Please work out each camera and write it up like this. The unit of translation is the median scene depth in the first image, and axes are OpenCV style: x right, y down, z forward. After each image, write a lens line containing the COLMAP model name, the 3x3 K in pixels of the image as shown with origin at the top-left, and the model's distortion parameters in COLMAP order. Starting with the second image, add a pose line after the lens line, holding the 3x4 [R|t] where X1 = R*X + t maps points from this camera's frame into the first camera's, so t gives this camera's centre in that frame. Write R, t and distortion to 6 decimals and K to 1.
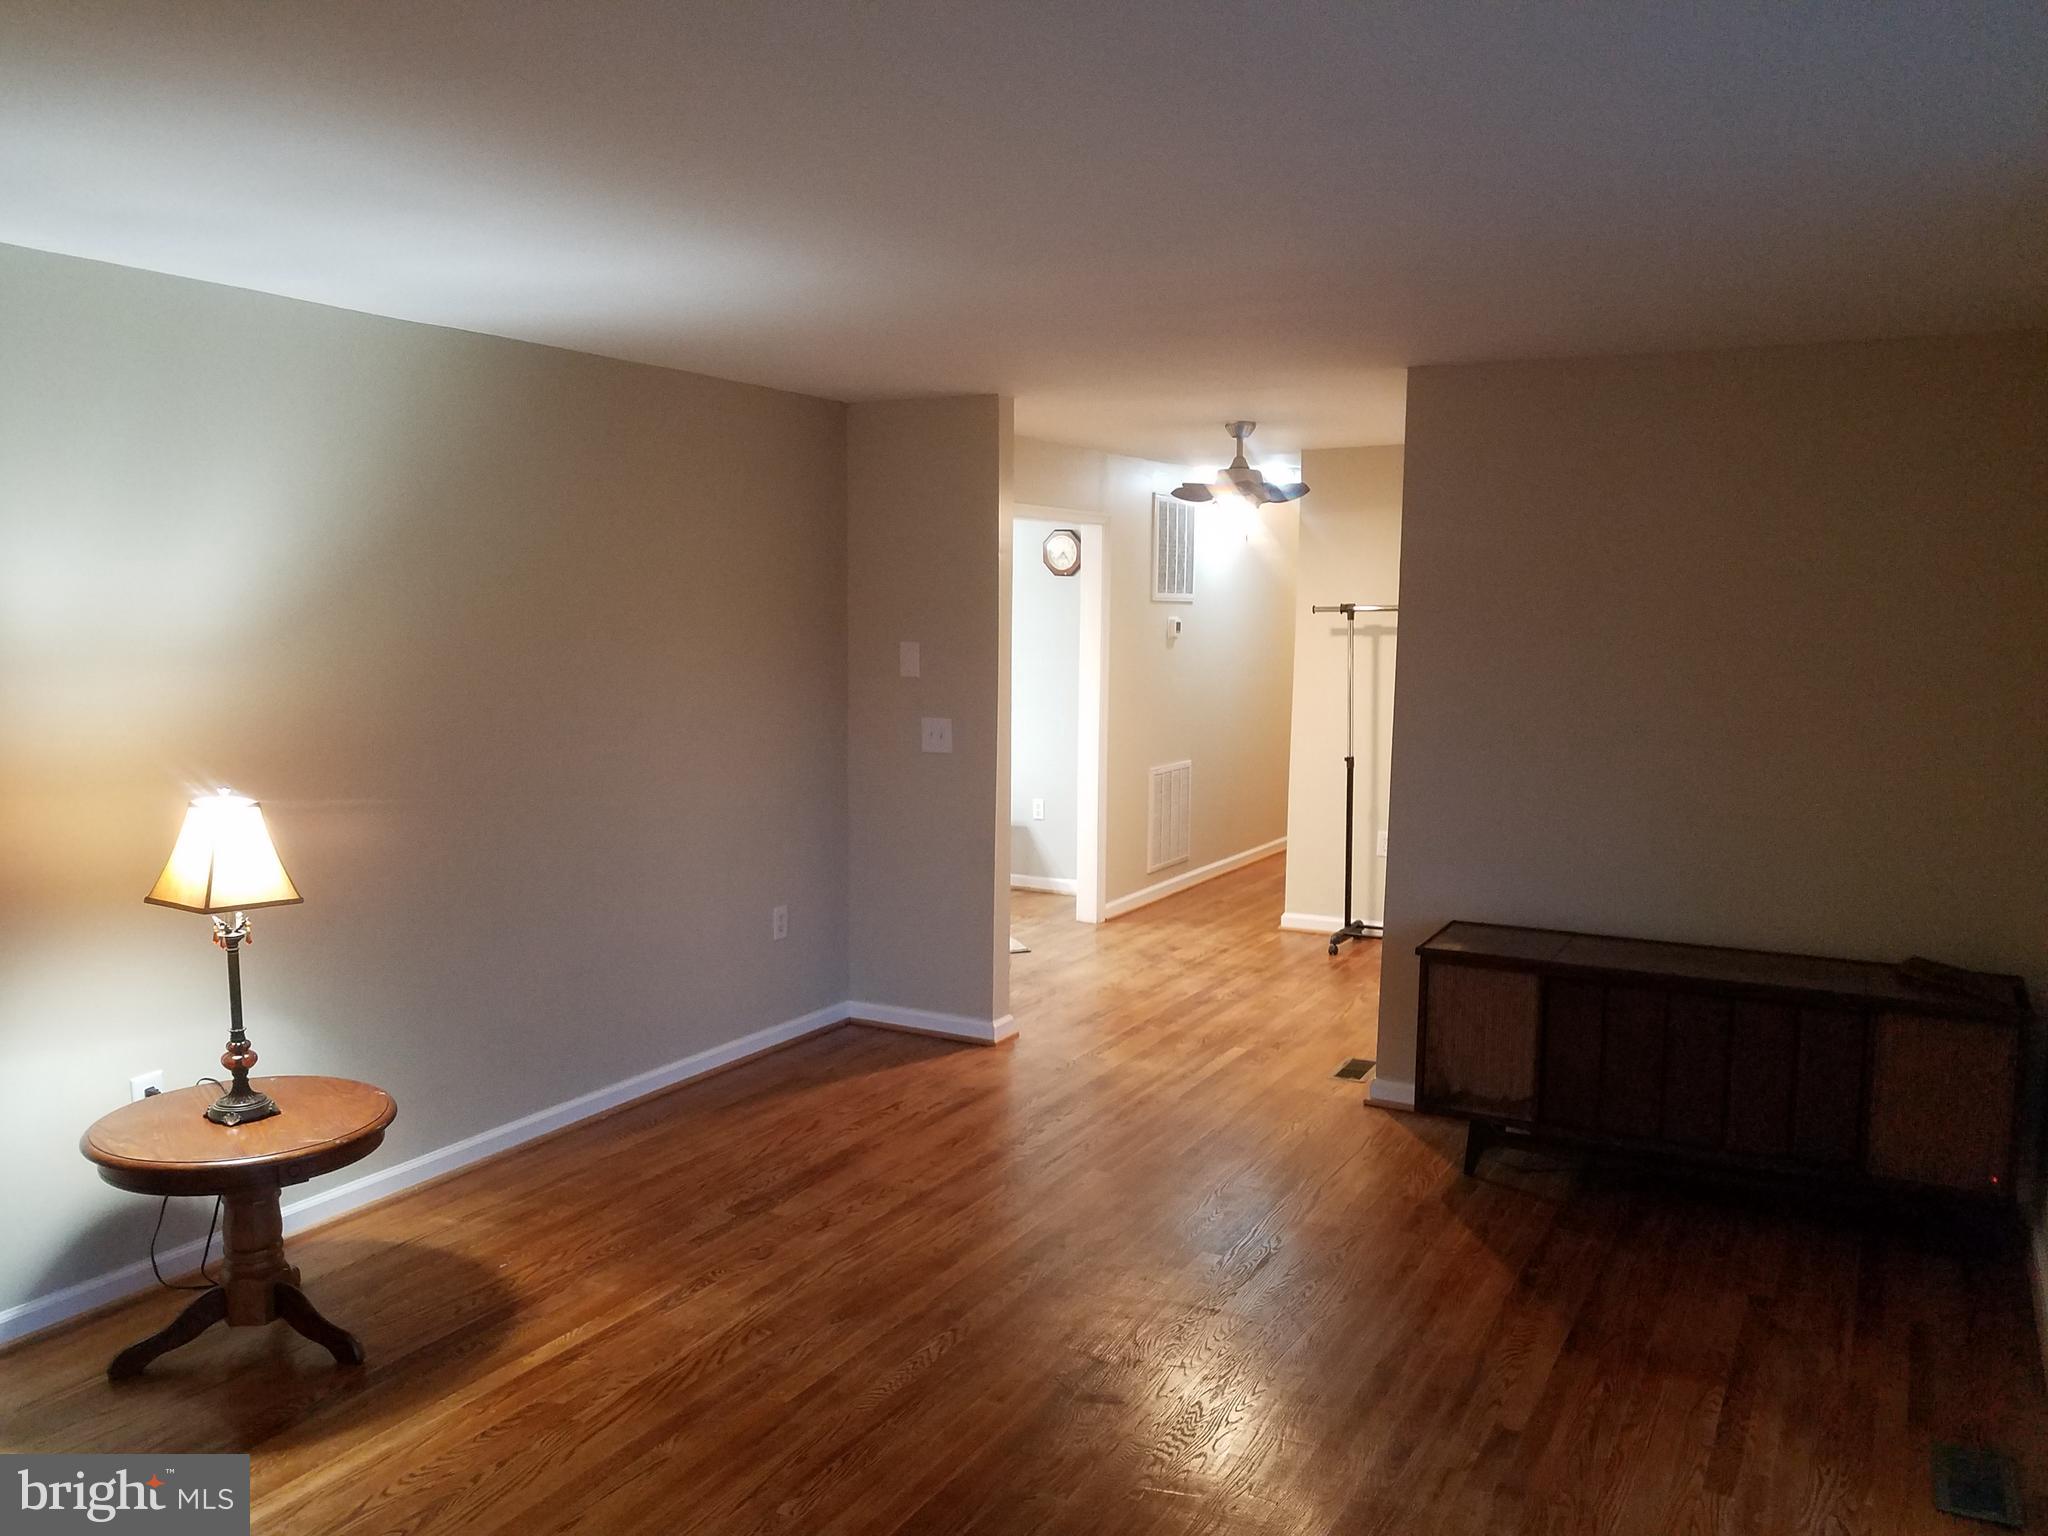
lens RADIAL K [[1601.5, 0, 1025.8], [0, 1601.5, 783.8], [0, 0, 1]] dist [0.011767, -0.015427]
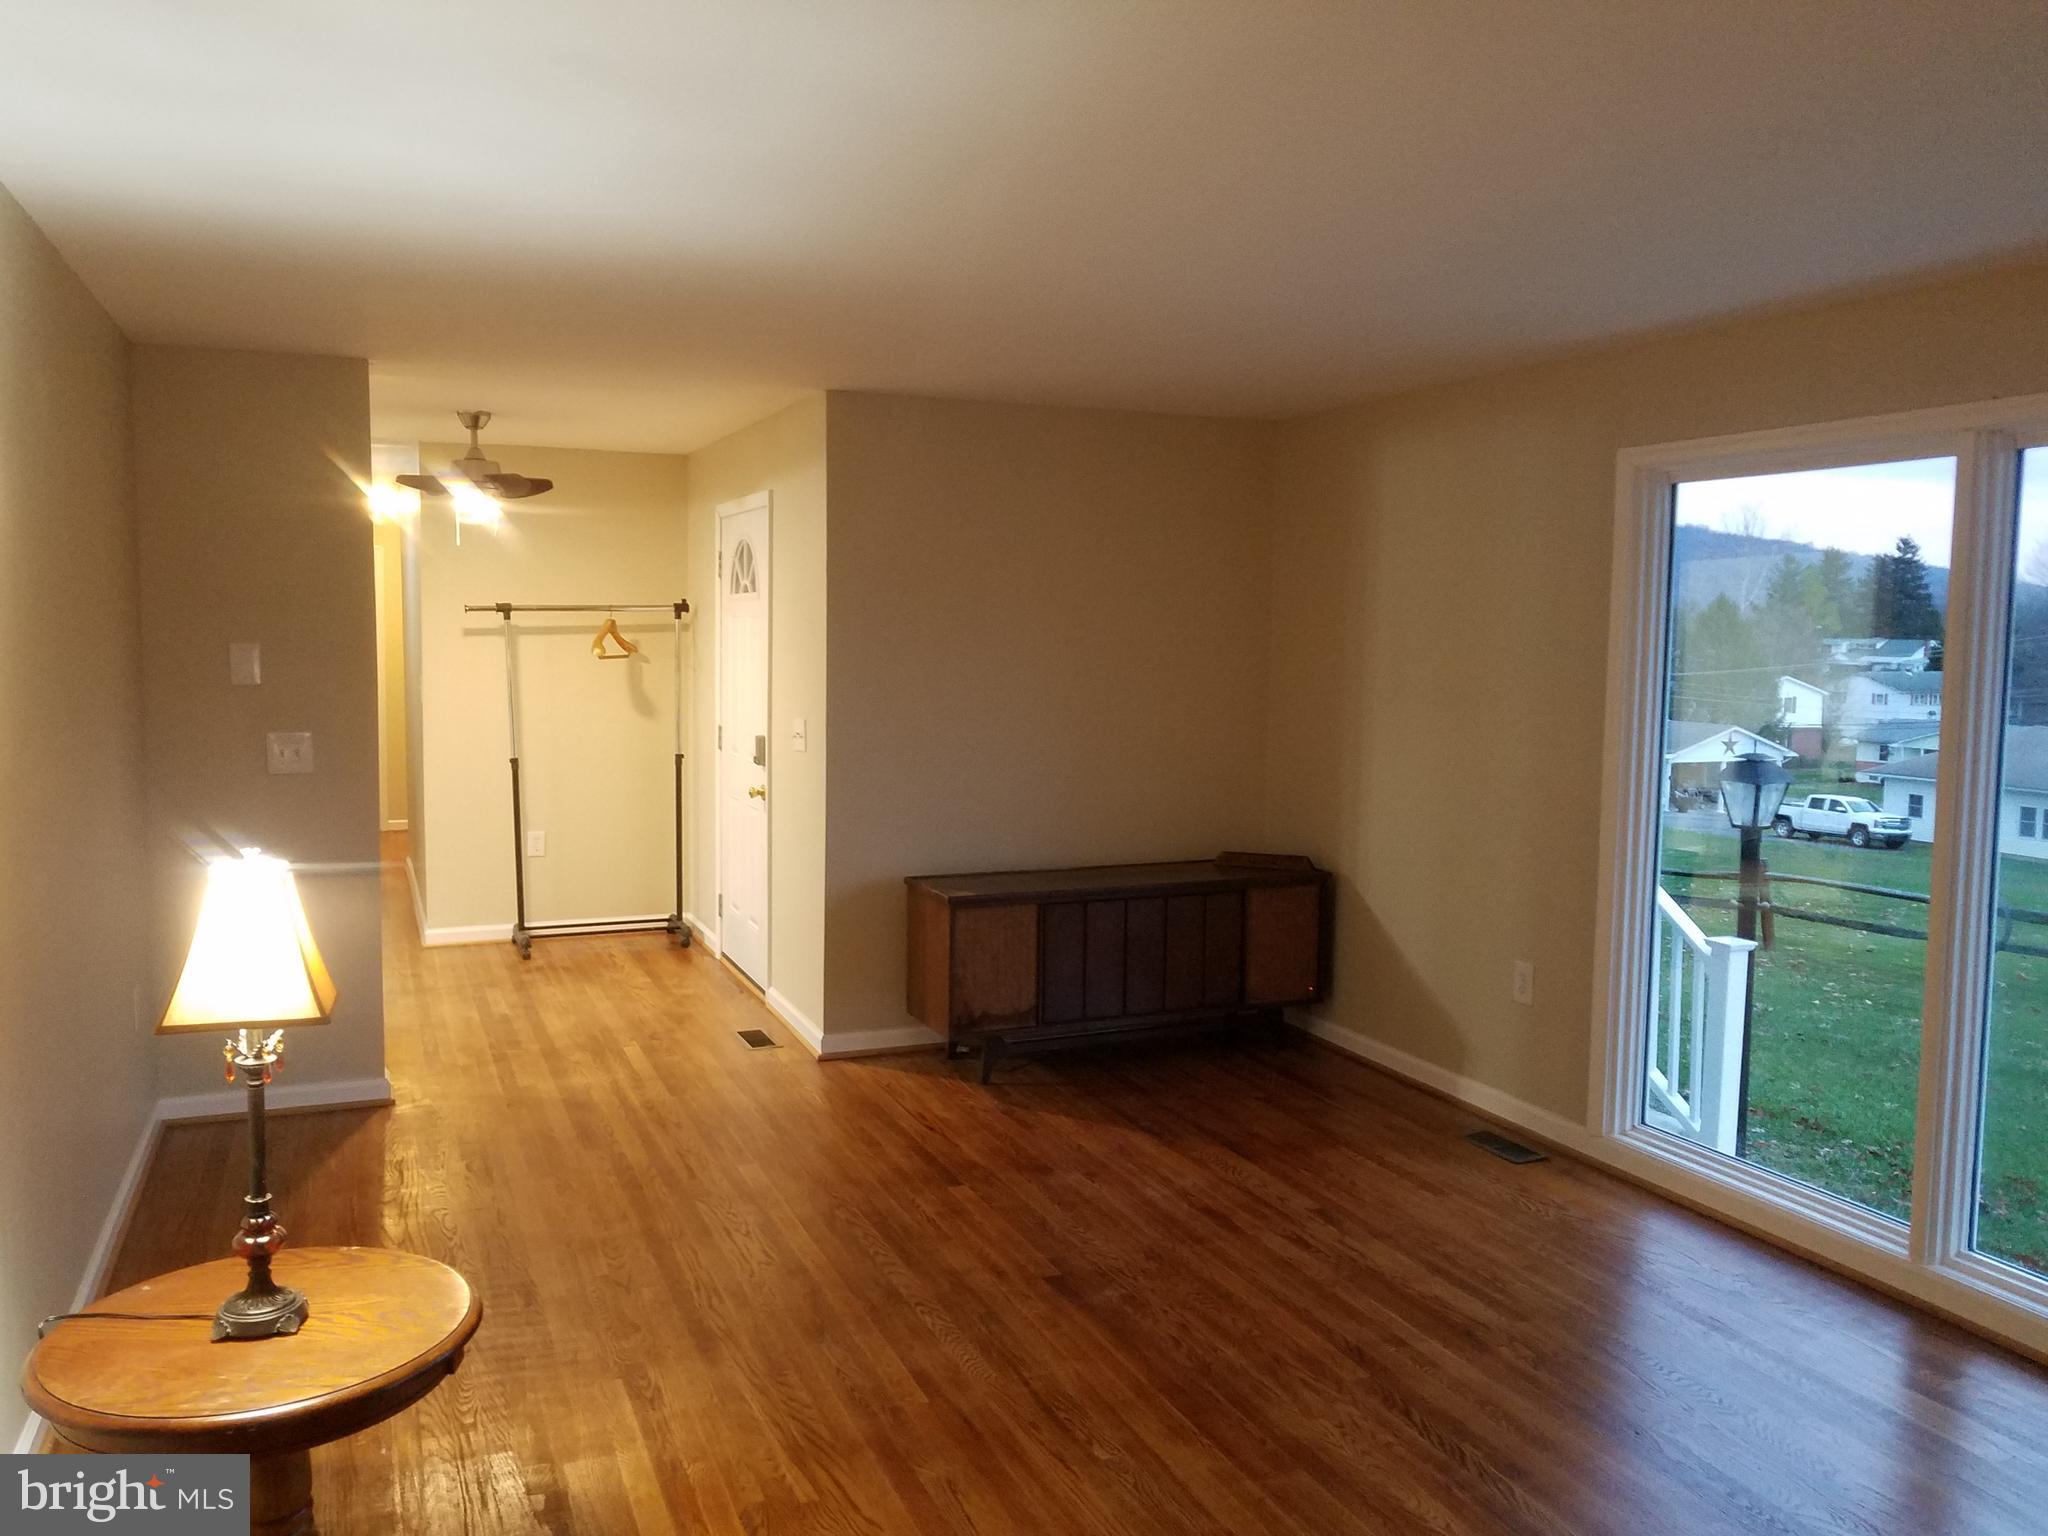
lens RADIAL K [[1601.5, 0, 1027.1], [0, 1601.5, 754.5], [0, 0, 1]] dist [0.011767, -0.015427]
pose [[0.616821, -0.064206, 0.784480, -0.664874], [0.083341, 0.996392, 0.016021, -0.015449], [-0.782679, 0.055497, 0.619947, 0.250828]]
